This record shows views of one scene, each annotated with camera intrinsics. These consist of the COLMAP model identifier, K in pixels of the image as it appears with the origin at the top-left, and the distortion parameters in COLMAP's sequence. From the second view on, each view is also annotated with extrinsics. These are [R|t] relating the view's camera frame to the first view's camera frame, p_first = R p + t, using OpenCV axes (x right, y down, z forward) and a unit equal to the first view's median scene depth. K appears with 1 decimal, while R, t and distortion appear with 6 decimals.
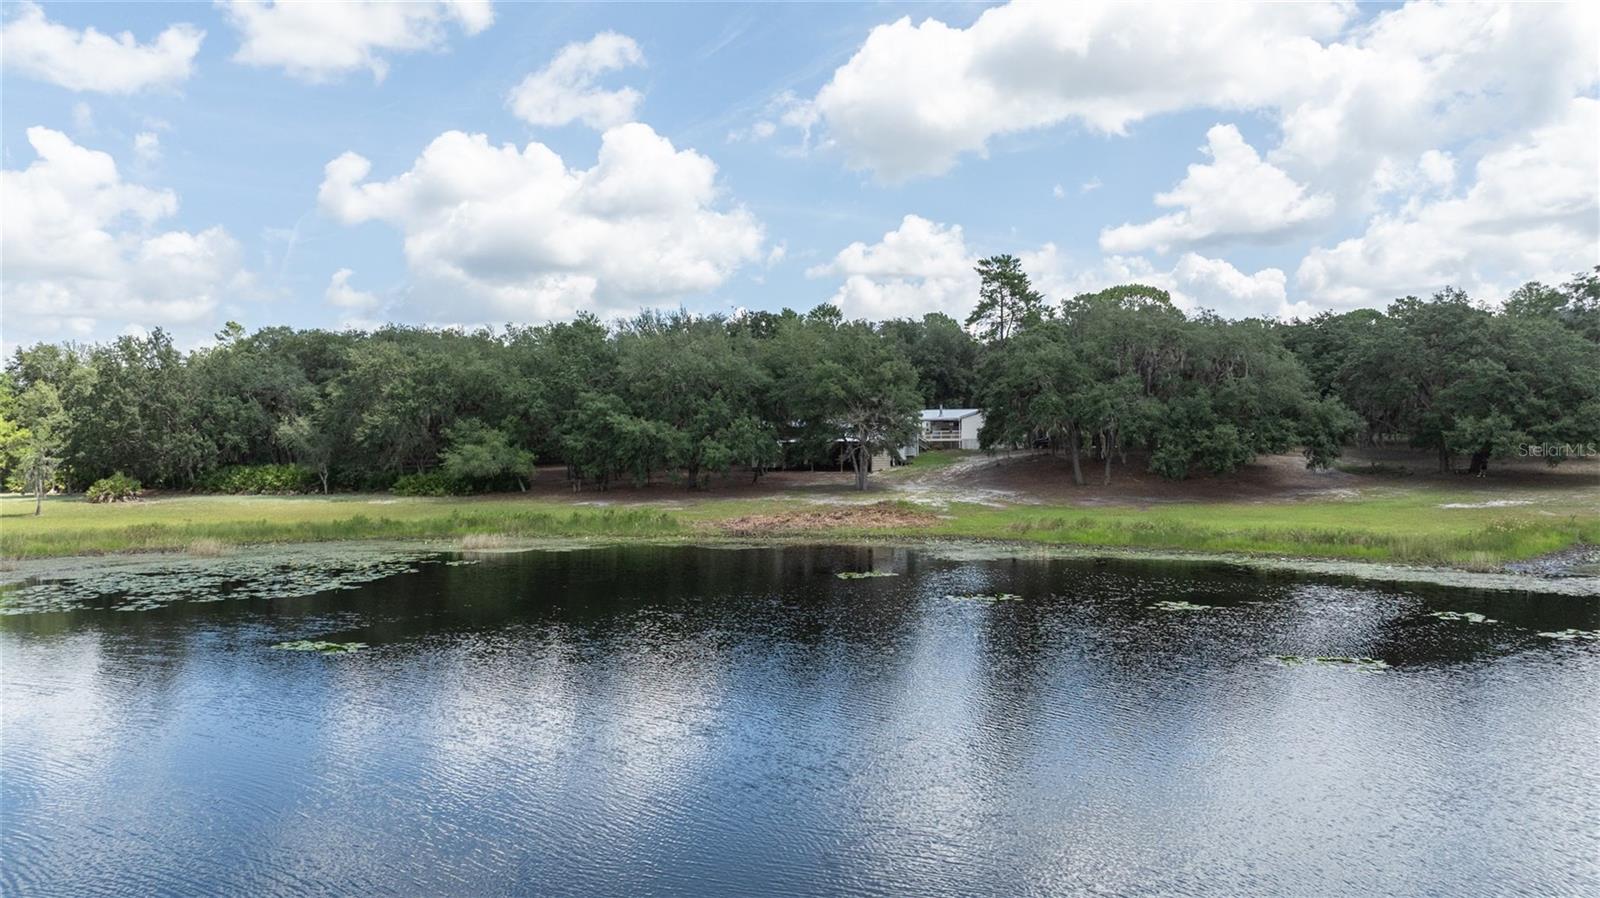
lens RADIAL K [[1119.9, 0, 800.0], [0, 1119.9, 449.0], [0, 0, 1]] dist [0.012096, -0.080507]
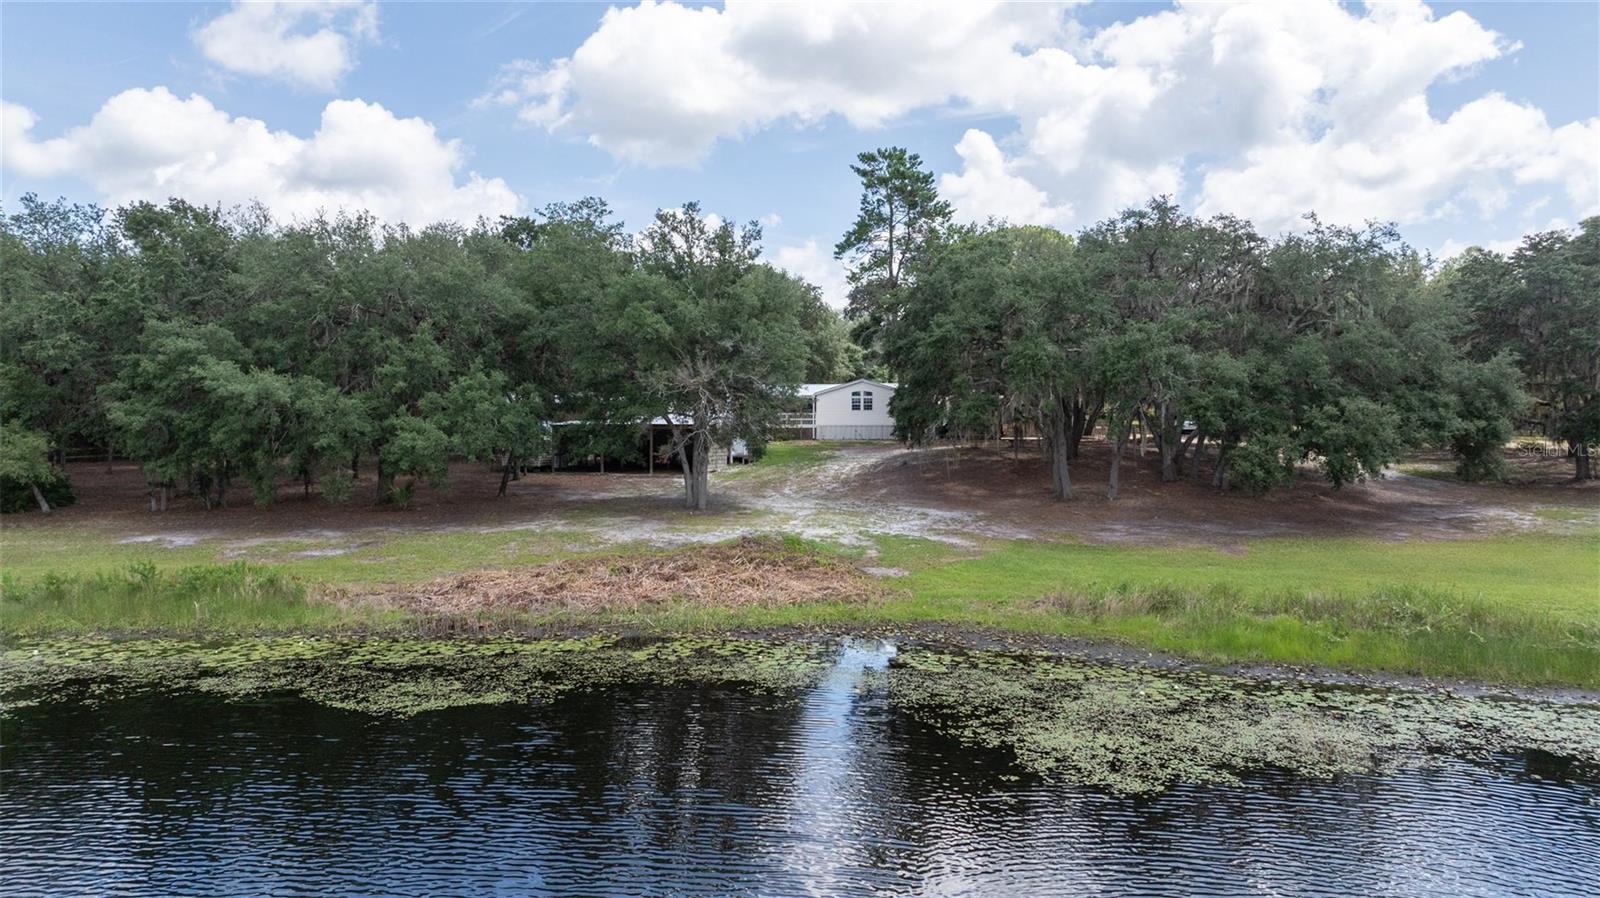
lens RADIAL K [[1119.9, 0, 800.0], [0, 1119.9, 449.0], [0, 0, 1]] dist [0.012096, -0.080507]
pose [[0.980000, 0.007655, 0.198849, -0.005673], [-0.008764, 0.999951, 0.004696, 0.003614], [-0.198804, -0.006345, 0.980019, 0.451091]]
